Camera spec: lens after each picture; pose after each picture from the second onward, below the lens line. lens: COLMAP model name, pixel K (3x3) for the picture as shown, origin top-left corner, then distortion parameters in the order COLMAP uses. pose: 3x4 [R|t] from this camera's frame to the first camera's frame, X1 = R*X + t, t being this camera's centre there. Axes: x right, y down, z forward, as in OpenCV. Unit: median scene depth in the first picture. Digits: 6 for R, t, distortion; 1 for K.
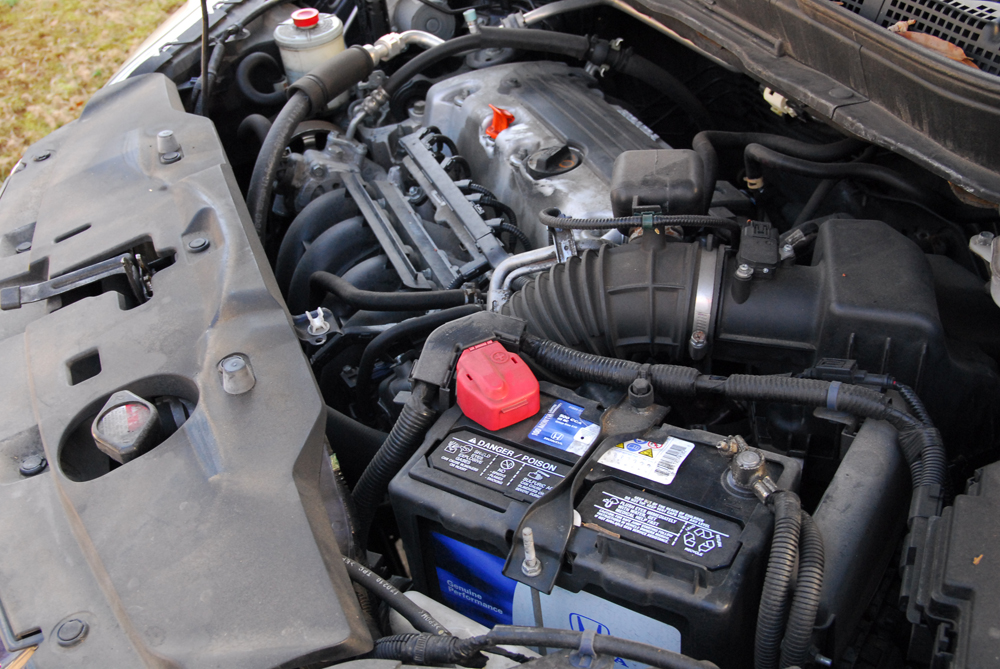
lens RADIAL K [[1024.4, 0, 500.0], [0, 1024.4, 334.5], [0, 0, 1]] dist [-0.046258, -0.001972]
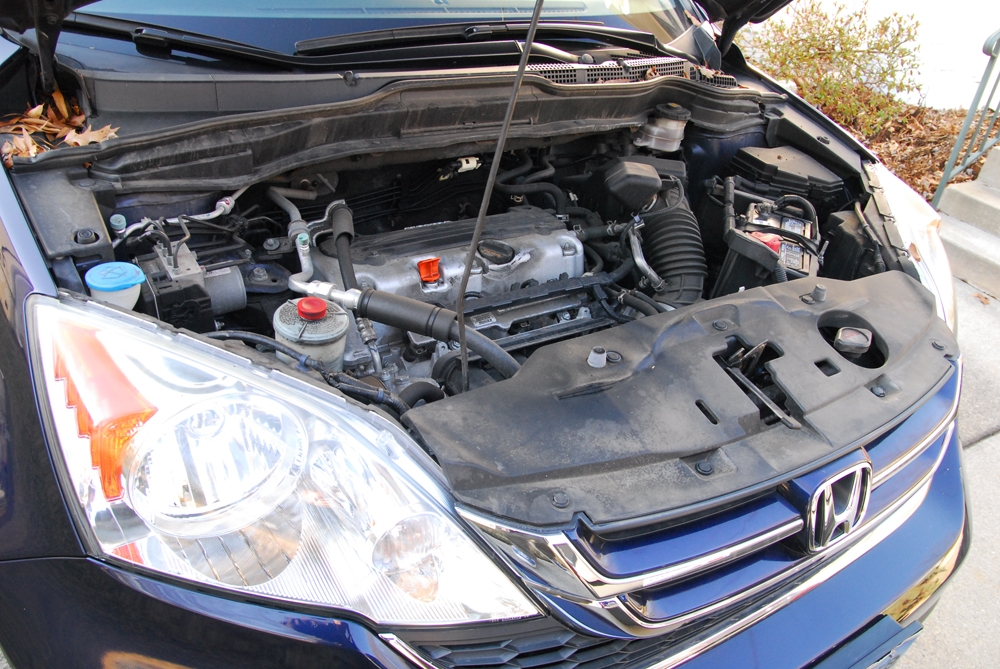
lens RADIAL K [[781.1, 0, 500.0], [0, 781.1, 334.5], [0, 0, 1]] dist [-0.119832, 0.069039]
pose [[-0.193953, -0.506276, 0.840278, -1.491472], [0.491550, 0.691107, 0.529858, -1.053145], [-0.848976, 0.515806, 0.114818, 1.417154]]
